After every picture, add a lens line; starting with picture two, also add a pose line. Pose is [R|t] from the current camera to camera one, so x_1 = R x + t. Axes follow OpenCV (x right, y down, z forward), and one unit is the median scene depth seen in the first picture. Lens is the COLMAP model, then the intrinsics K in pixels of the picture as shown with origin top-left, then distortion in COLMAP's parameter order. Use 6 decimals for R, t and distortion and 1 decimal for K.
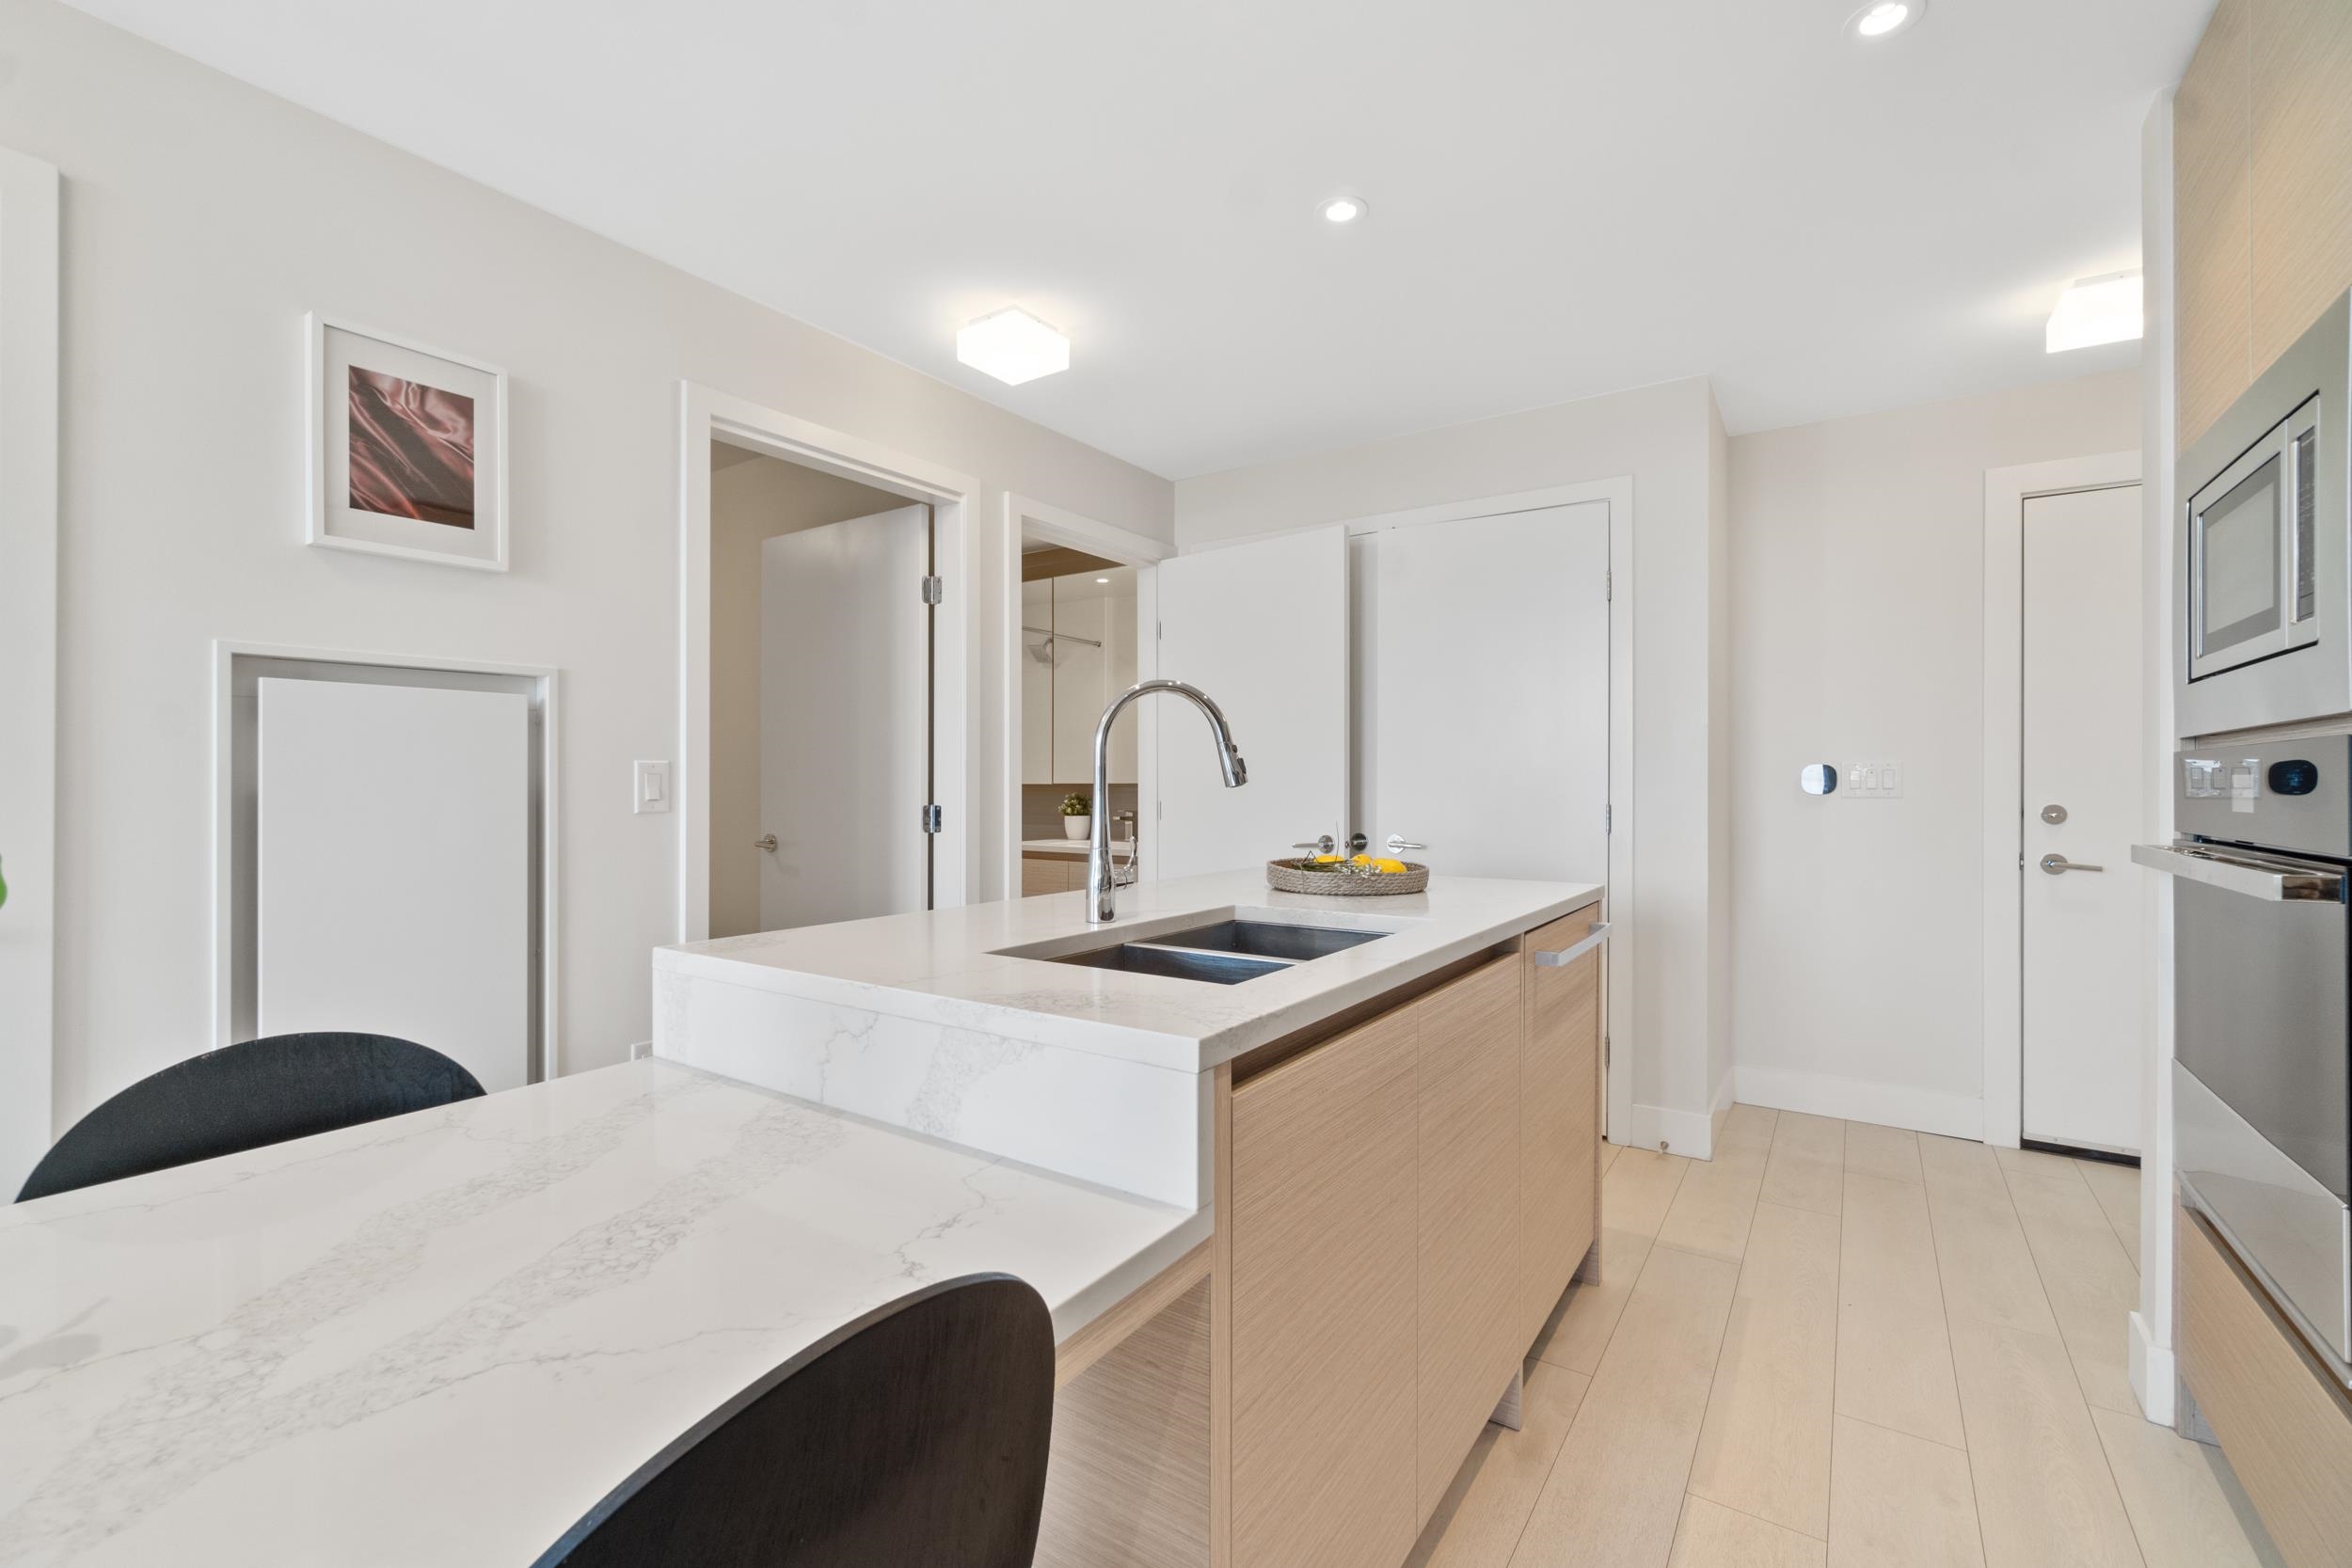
lens RADIAL K [[1009.7, 0, 1161.9], [0, 1009.7, 785.1], [0, 0, 1]] dist [-0.004626, -0.000545]
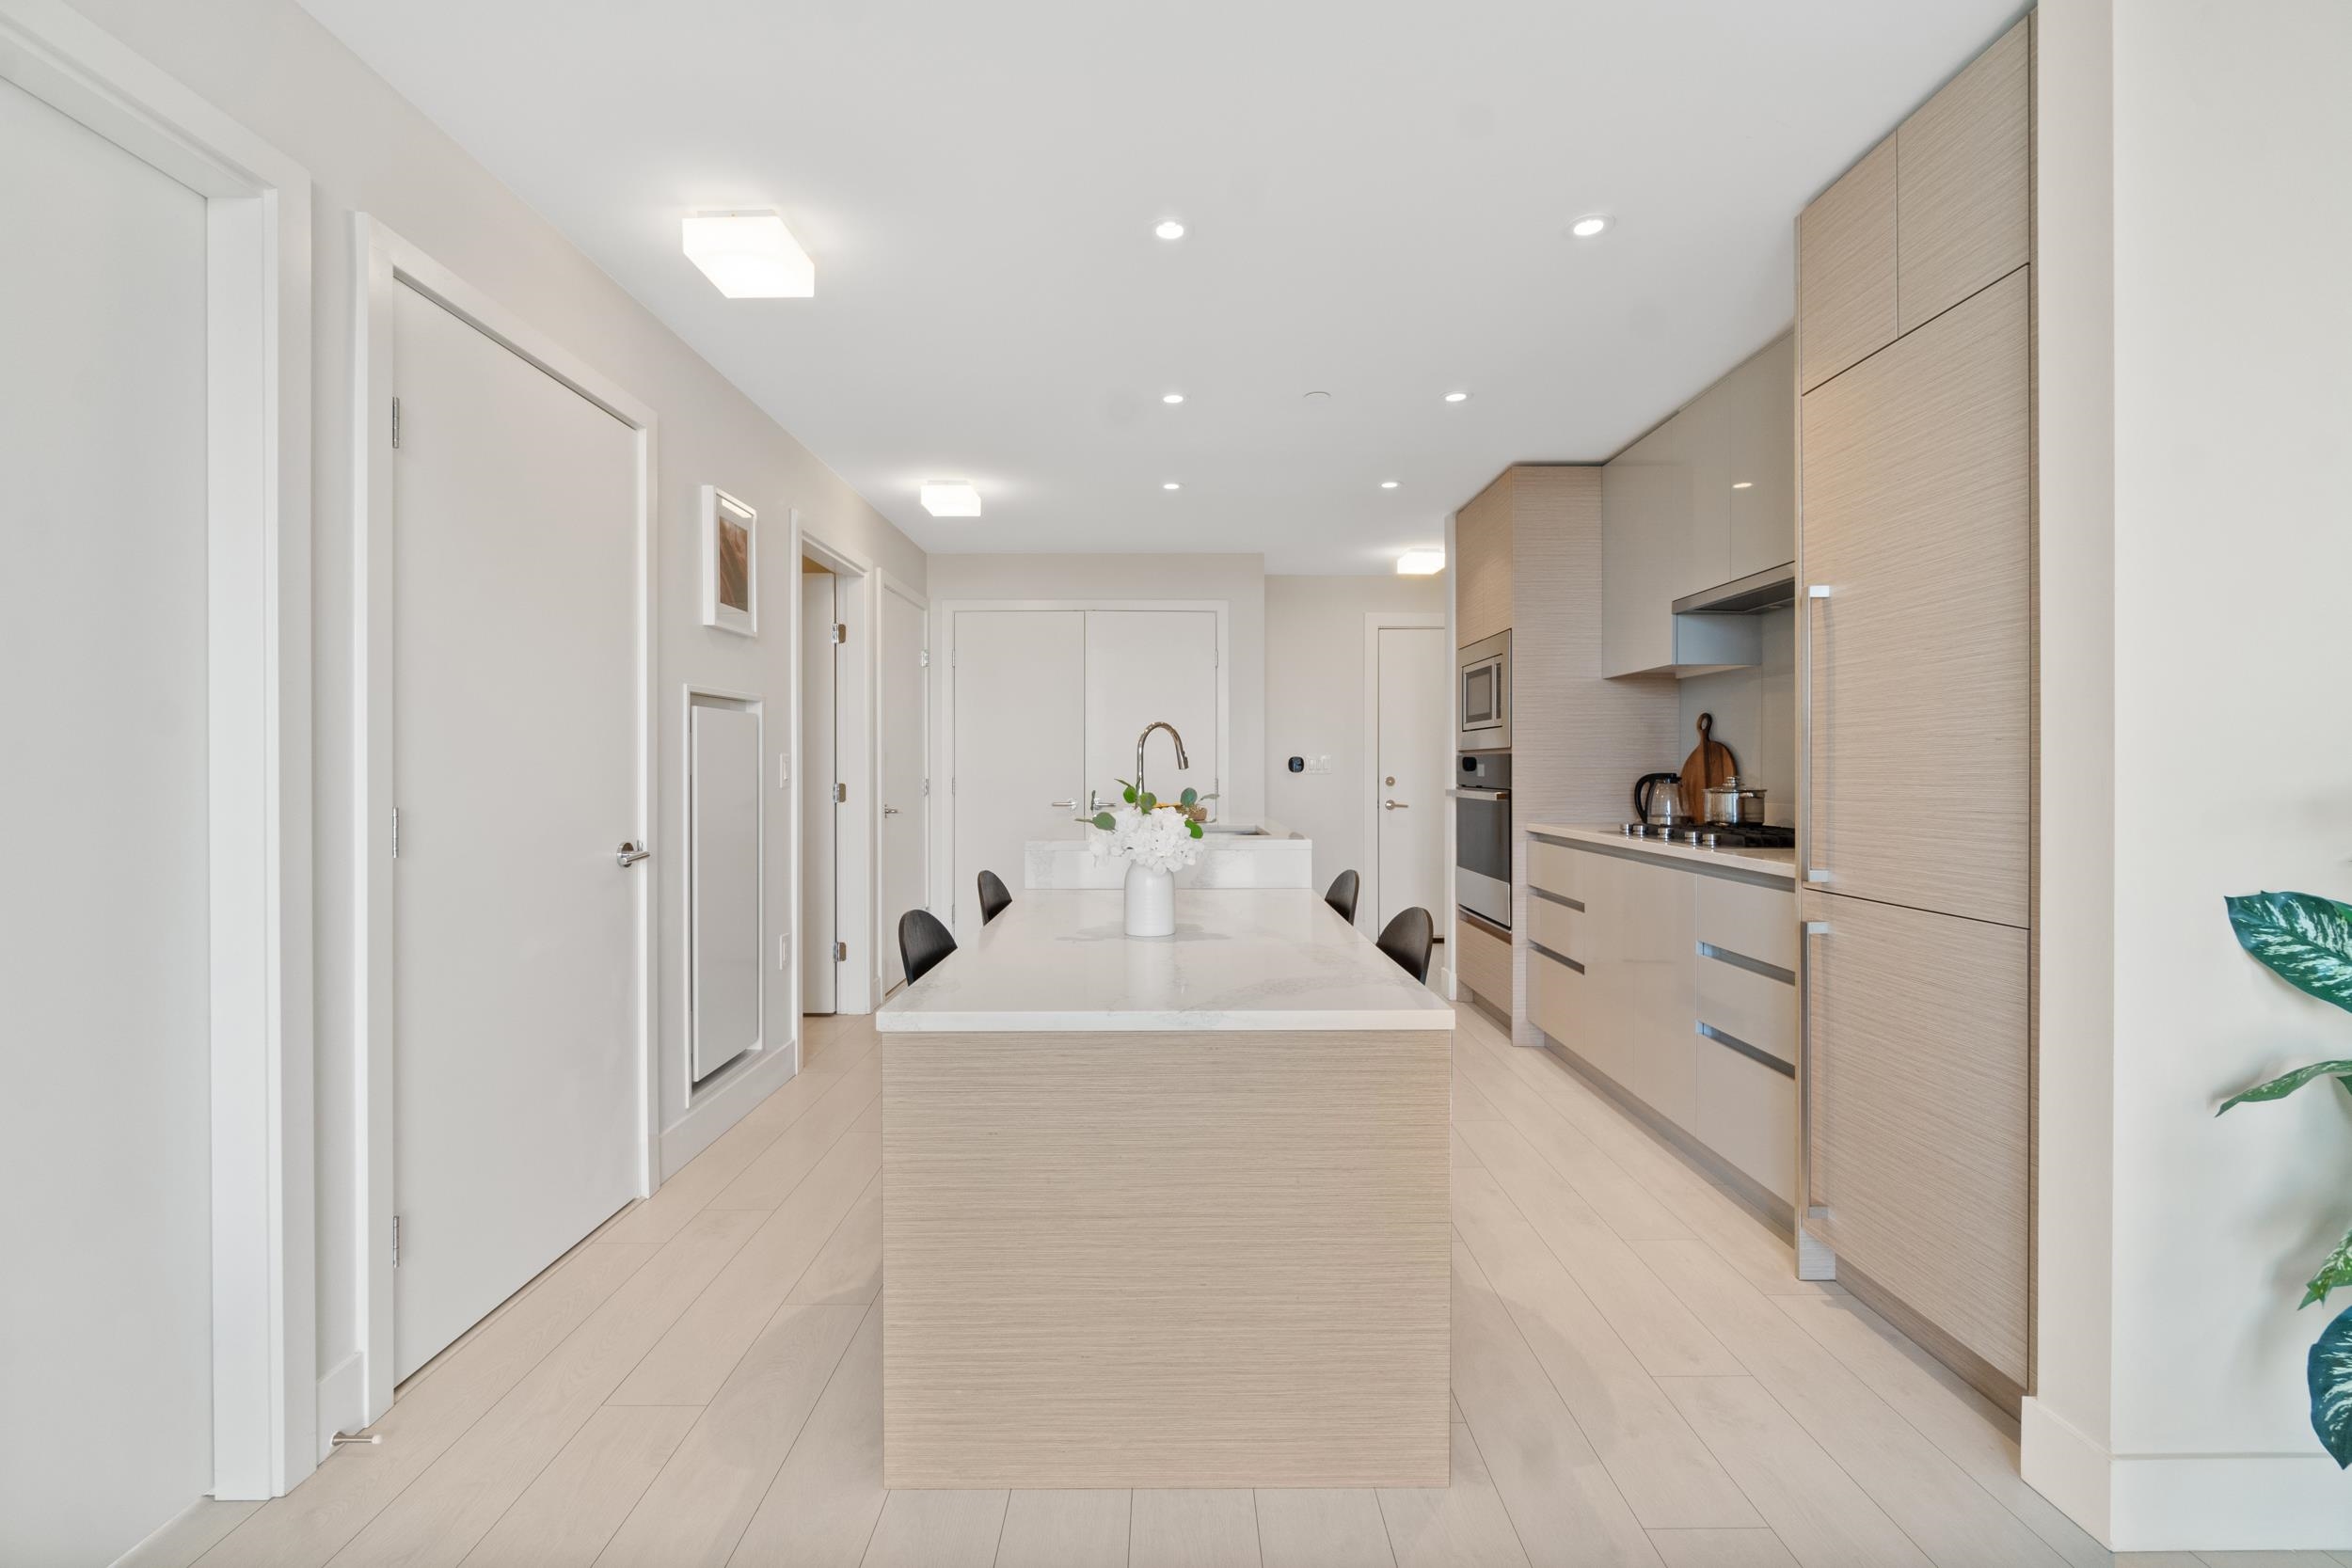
lens RADIAL K [[1012.8, 0, 1166.5], [0, 1012.8, 771.3], [0, 0, 1]] dist [-0.001399, 0.000467]
pose [[0.824137, -0.003517, 0.566380, -1.135976], [0.002063, 0.999993, 0.003208, 0.000405], [-0.566387, -0.001475, 0.824138, -0.782434]]
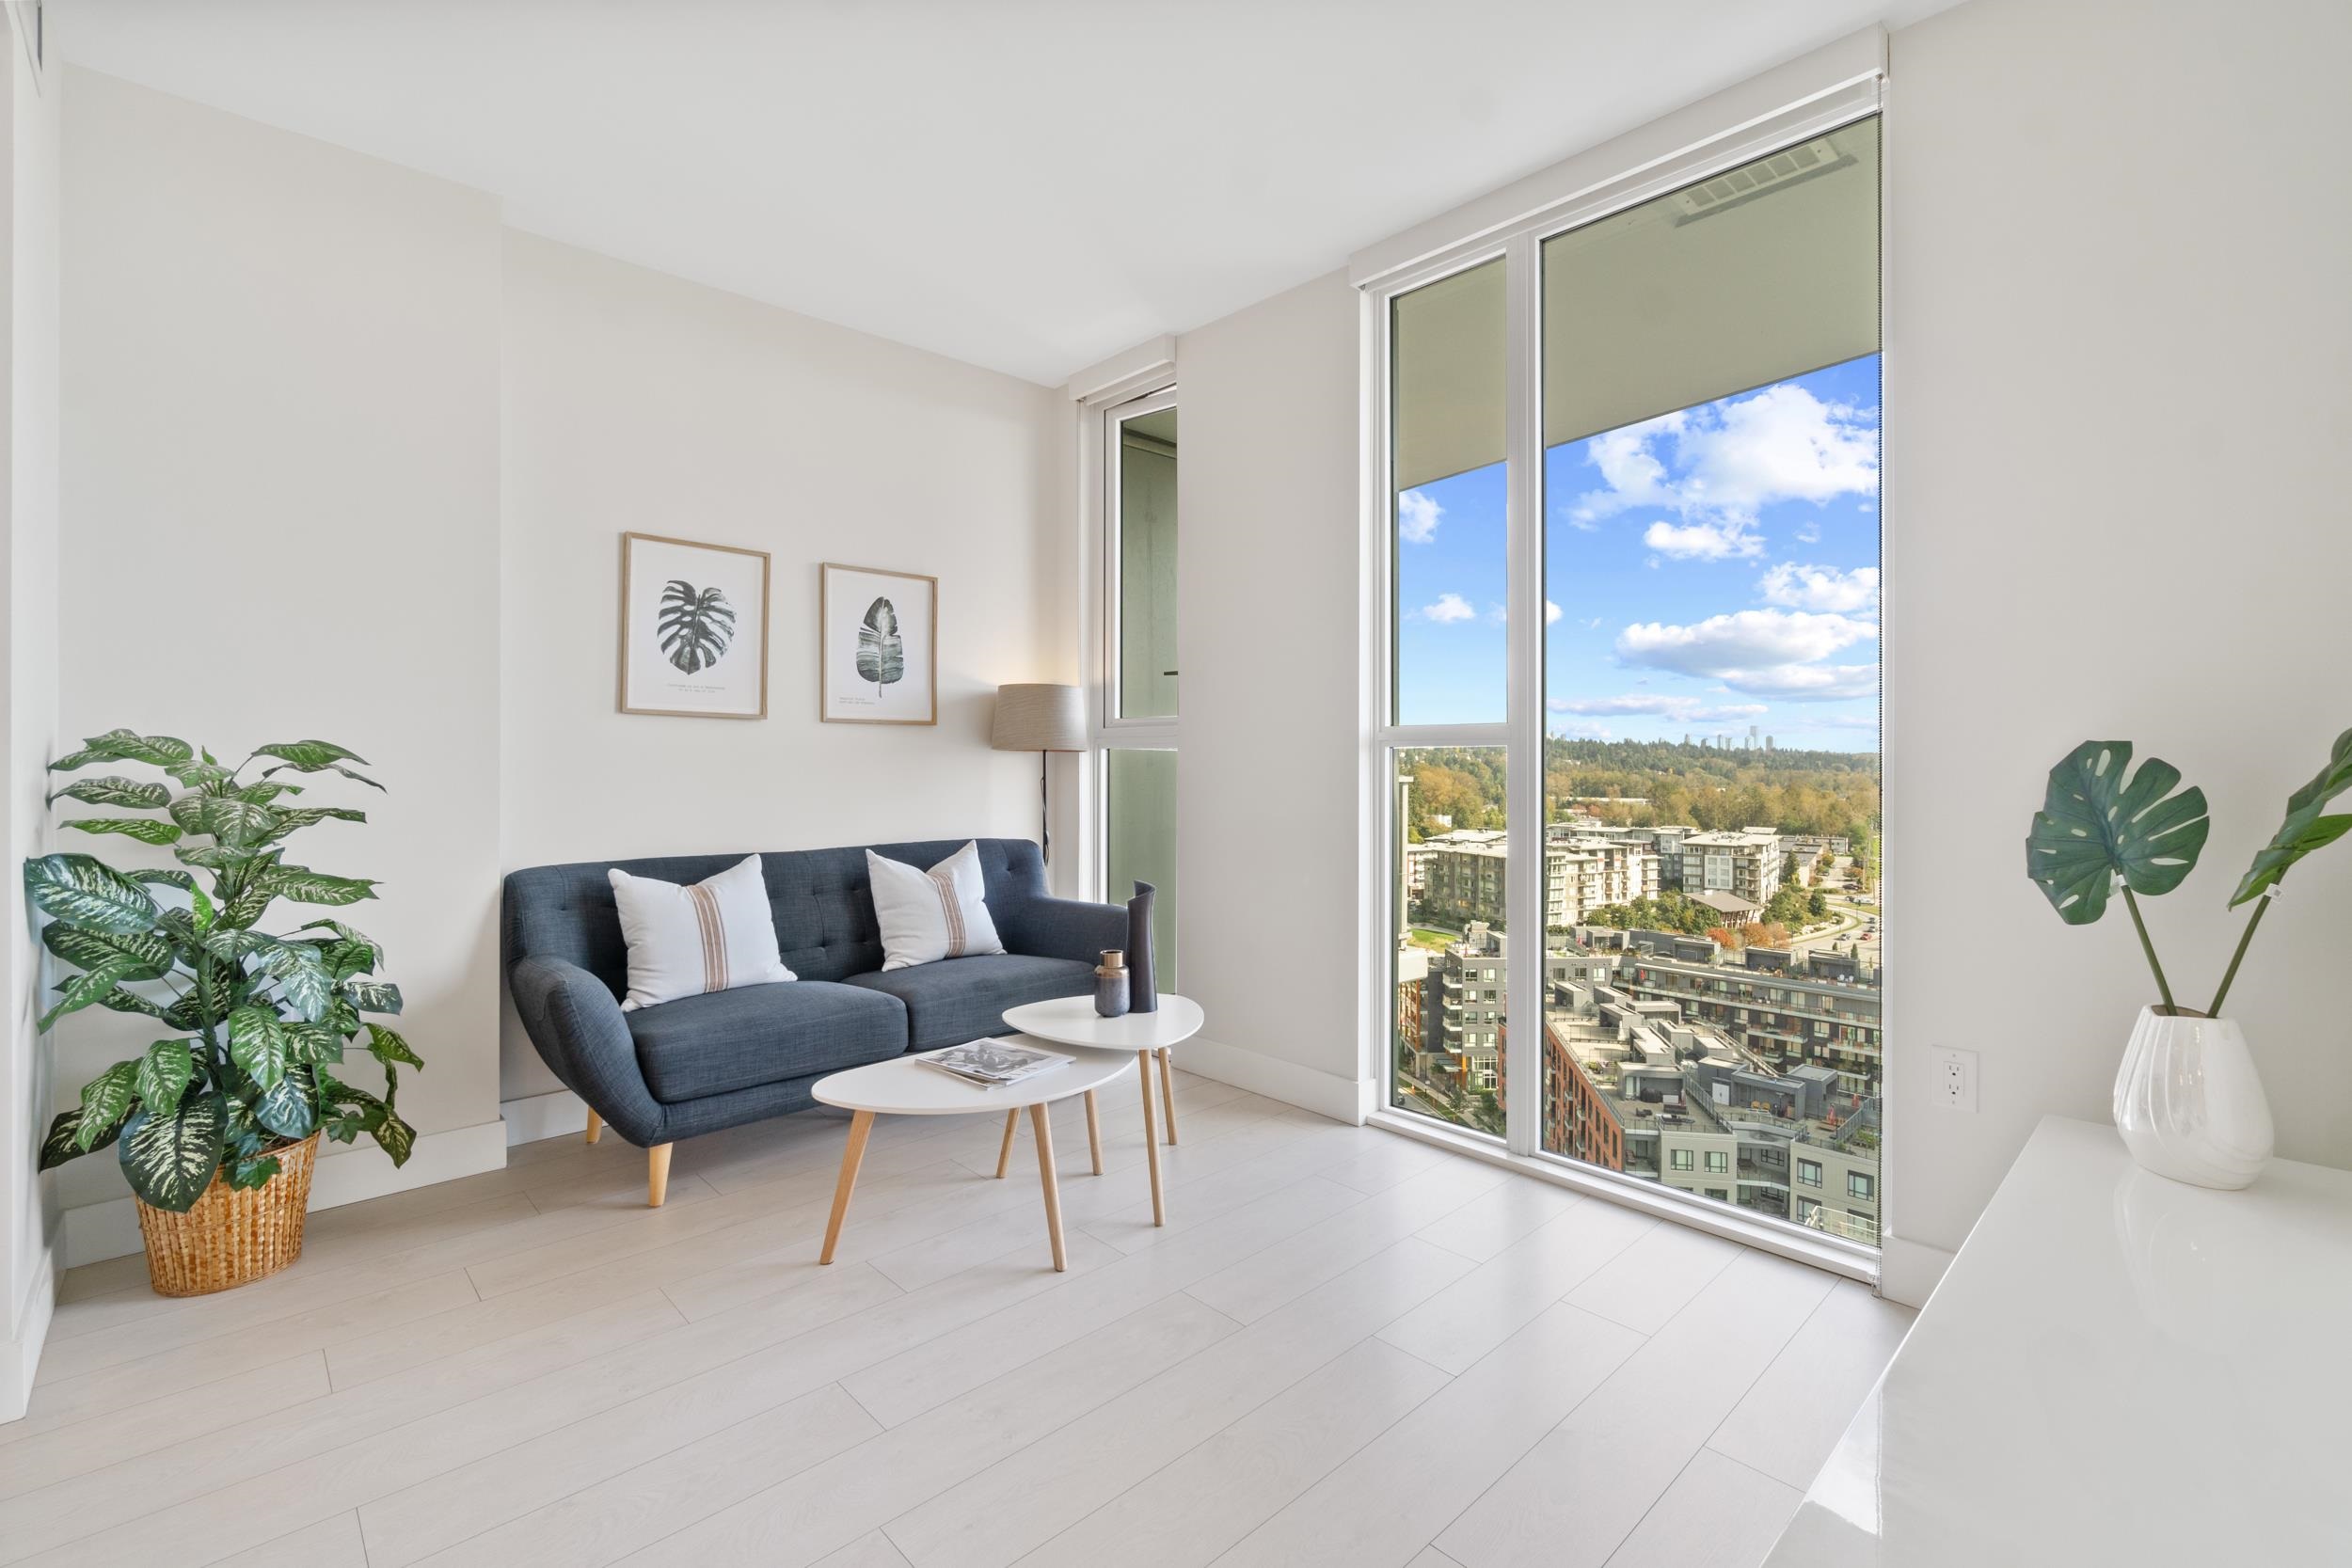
lens RADIAL K [[1026.6, 0, 1181.2], [0, 1026.6, 764.1], [0, 0, 1]] dist [-0.002988, -0.000407]
pose [[-0.979522, -0.001983, 0.201325, -1.325621], [-0.002014, 0.999998, 0.000049, 0.002303], [-0.201325, -0.000357, -0.979524, 0.144073]]
